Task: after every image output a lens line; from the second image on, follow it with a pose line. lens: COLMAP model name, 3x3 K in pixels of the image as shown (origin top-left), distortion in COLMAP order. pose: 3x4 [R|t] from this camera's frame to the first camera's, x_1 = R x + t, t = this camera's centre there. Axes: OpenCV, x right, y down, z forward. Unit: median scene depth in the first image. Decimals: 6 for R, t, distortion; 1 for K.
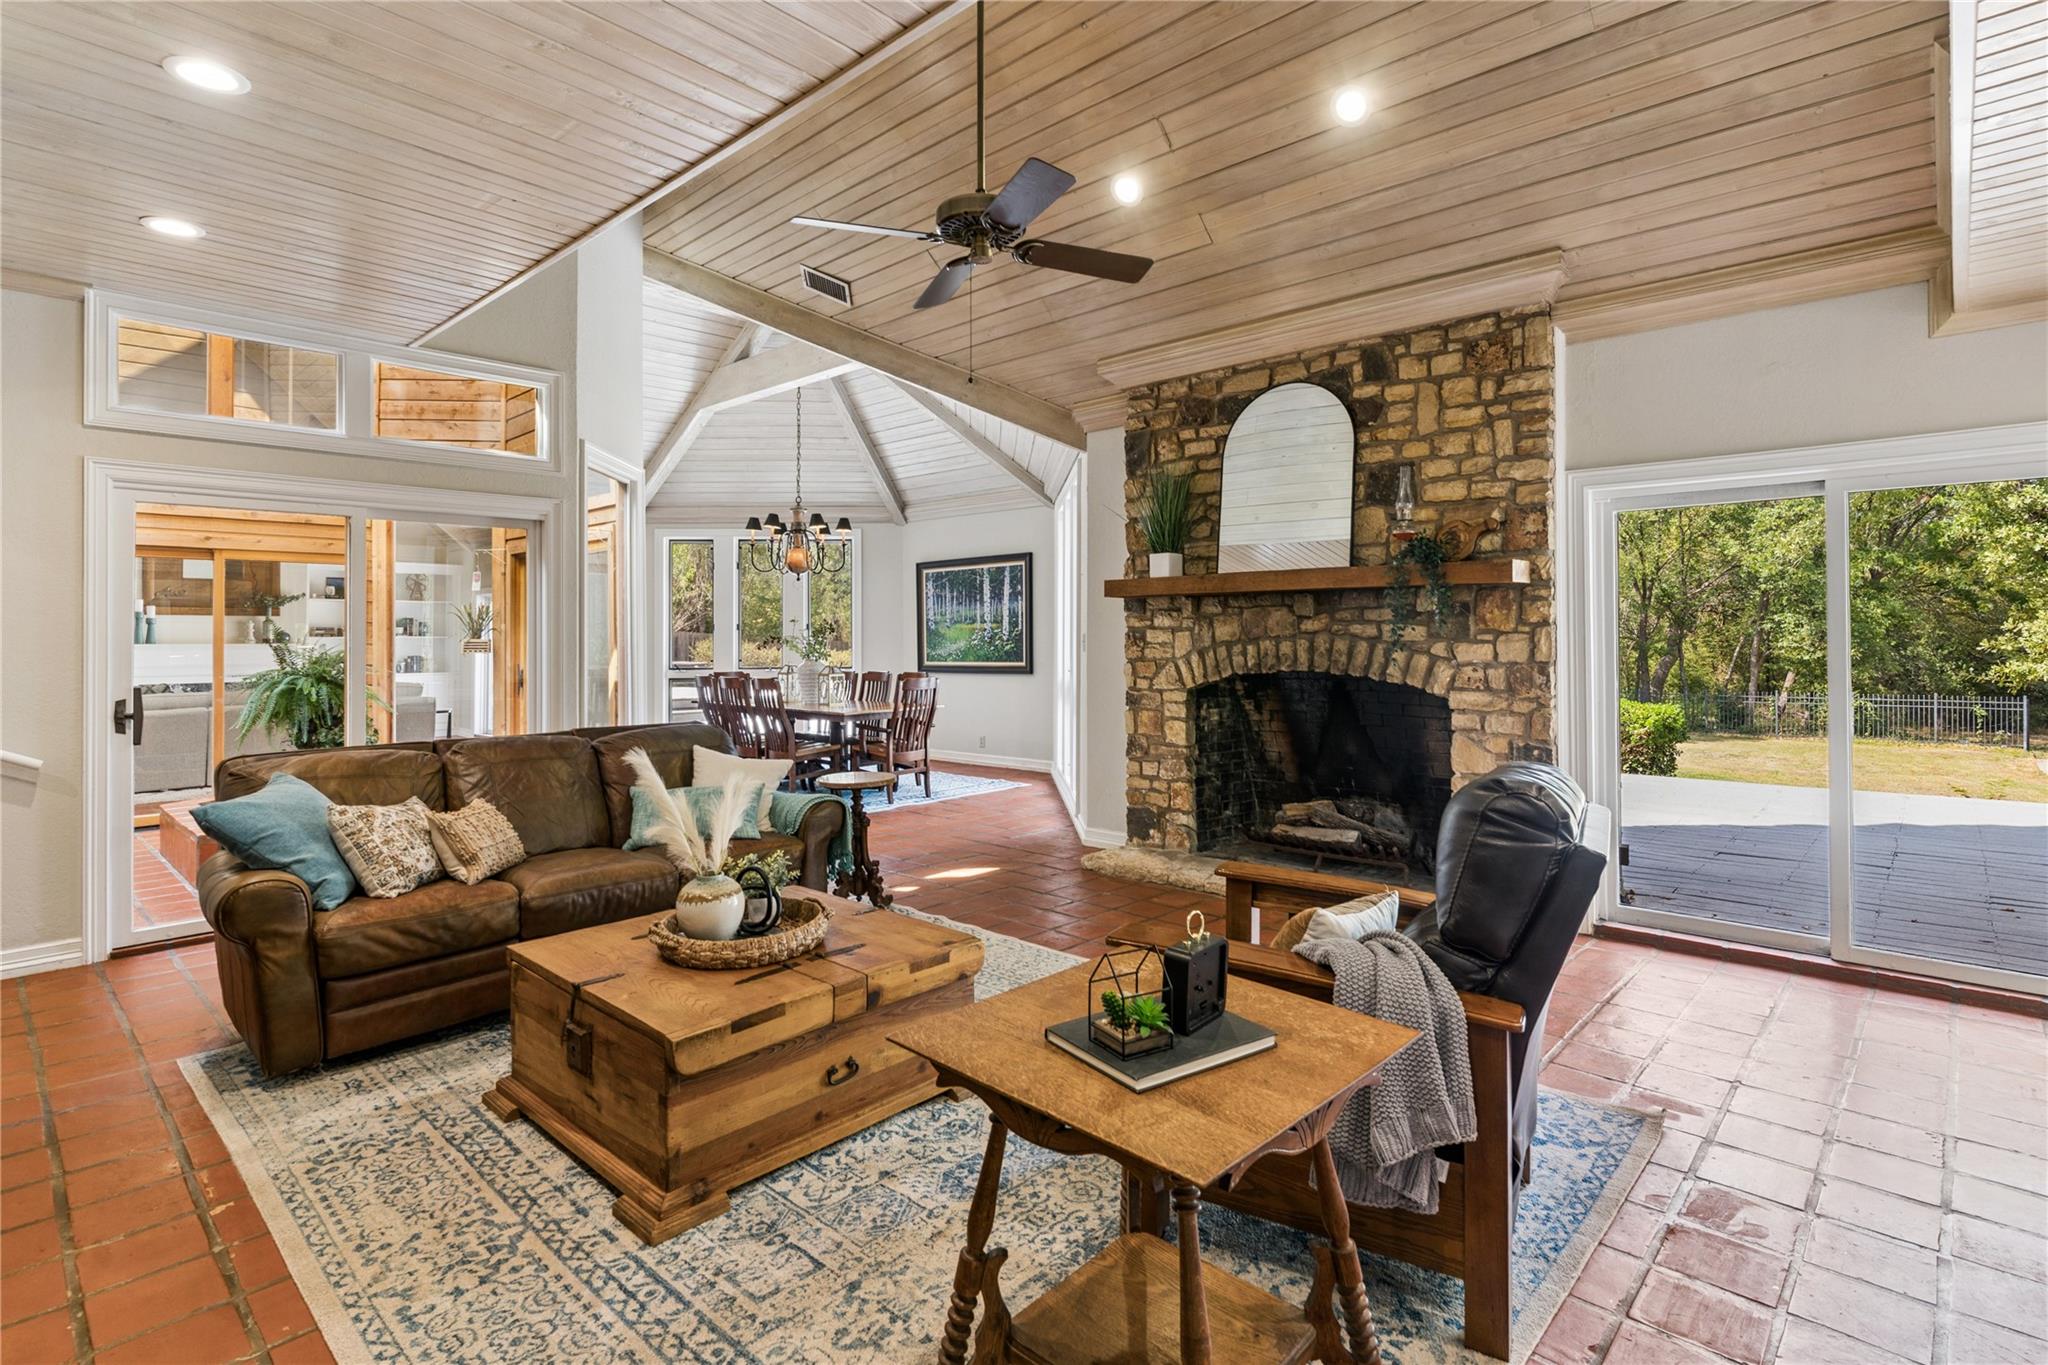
lens RADIAL K [[995.7, 0, 1032.8], [0, 995.7, 609.2], [0, 0, 1]] dist [-0.003904, 0.001423]
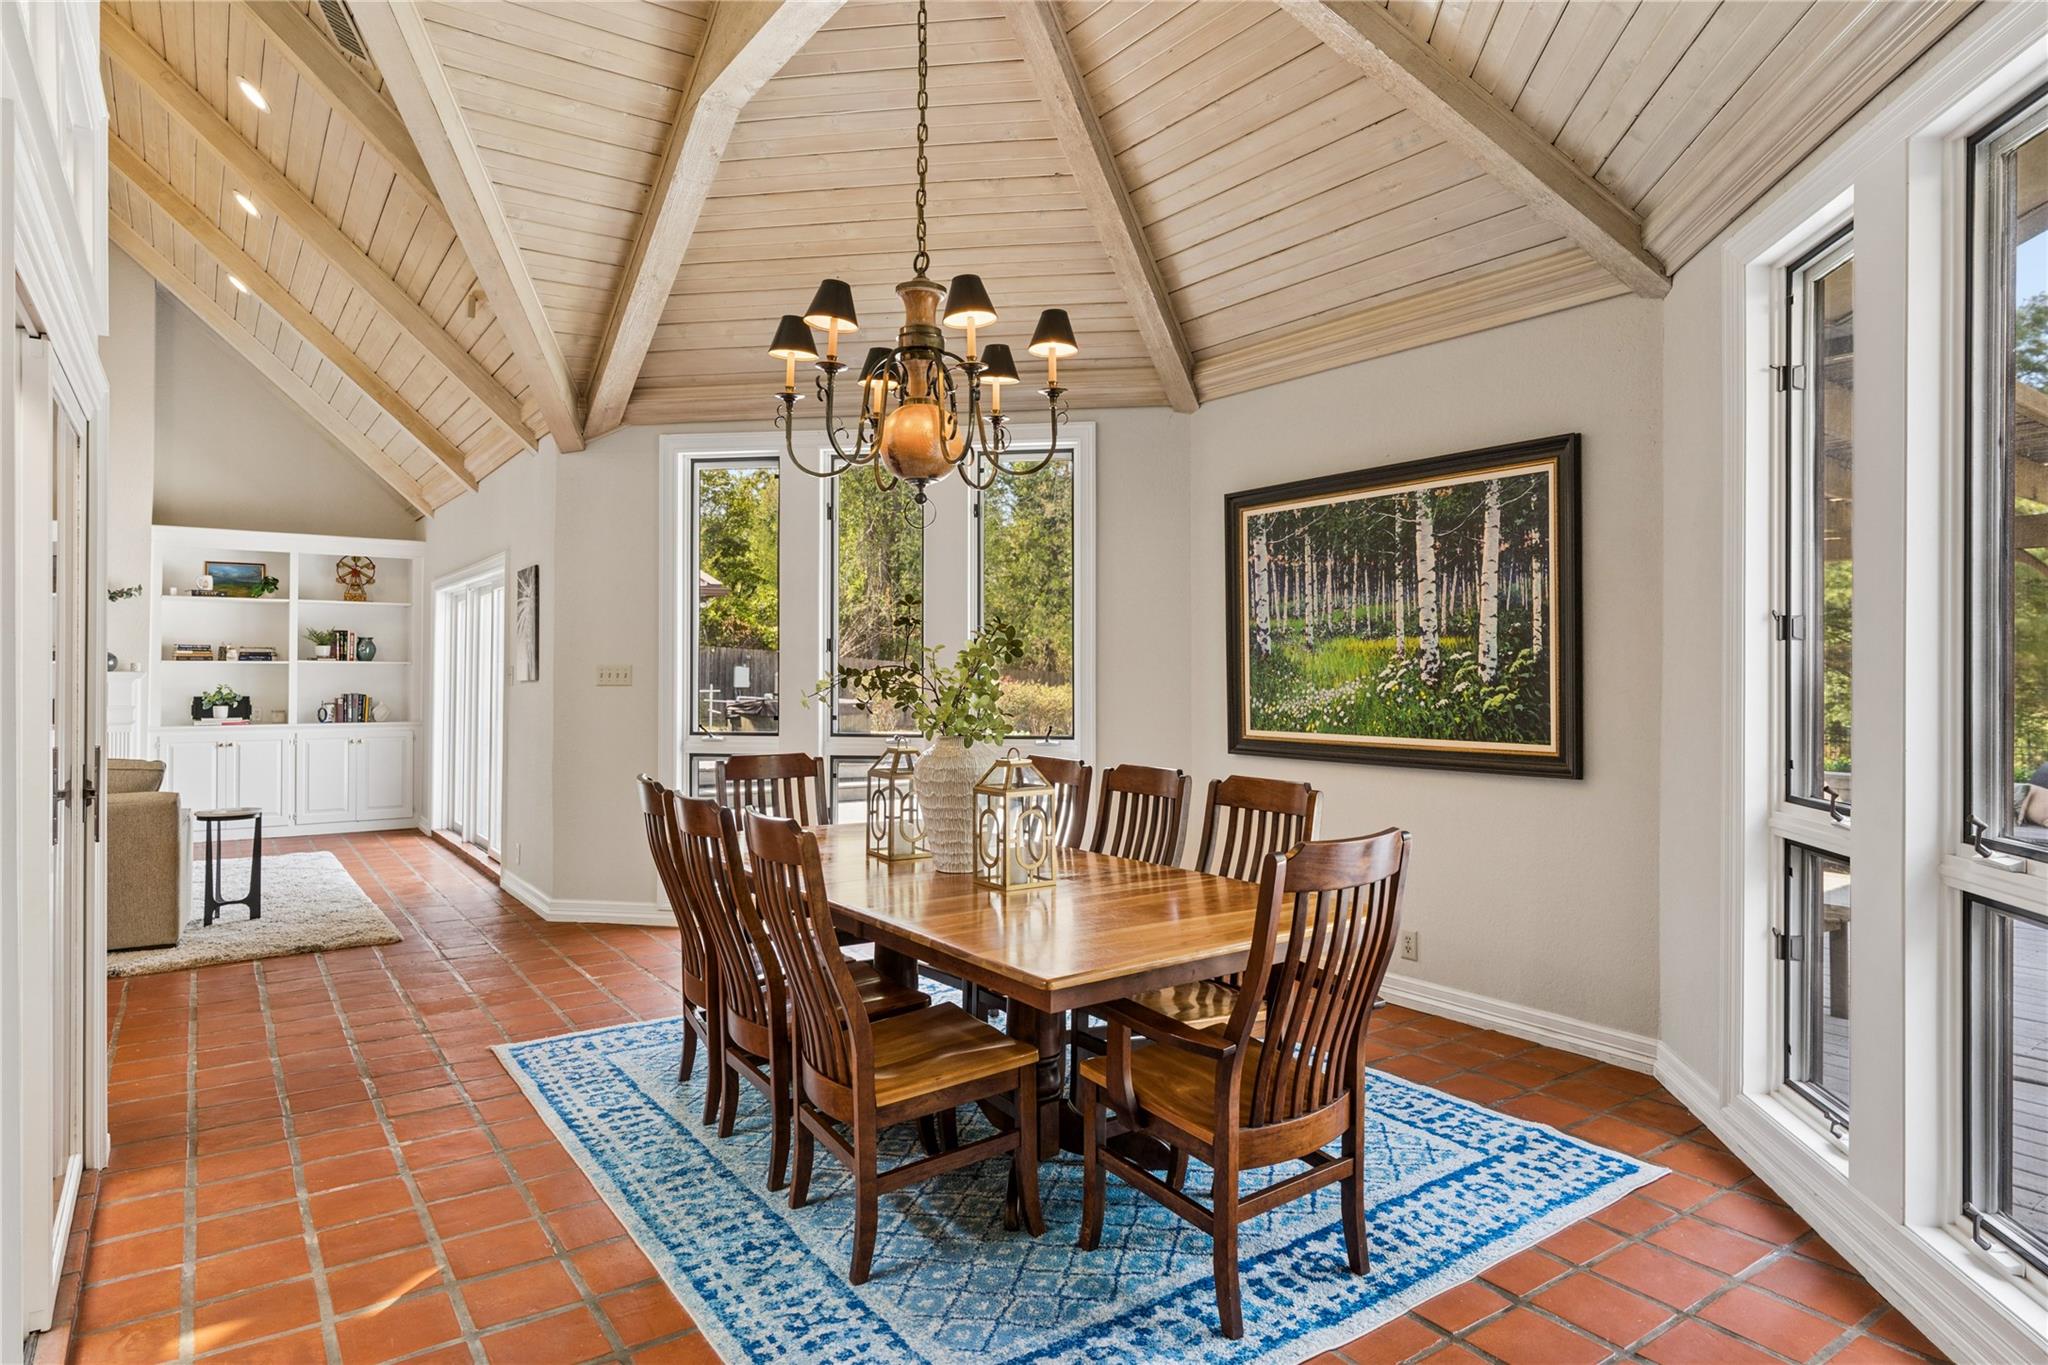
lens RADIAL K [[1186.1, 0, 1023.9], [0, 1186.1, 668.7], [0, 0, 1]] dist [0.002966, 0.000462]
pose [[0.976109, 0.007928, -0.217138, -0.096557], [-0.001514, 0.999558, 0.029689, 0.013312], [0.217277, -0.028651, 0.975689, 0.520720]]
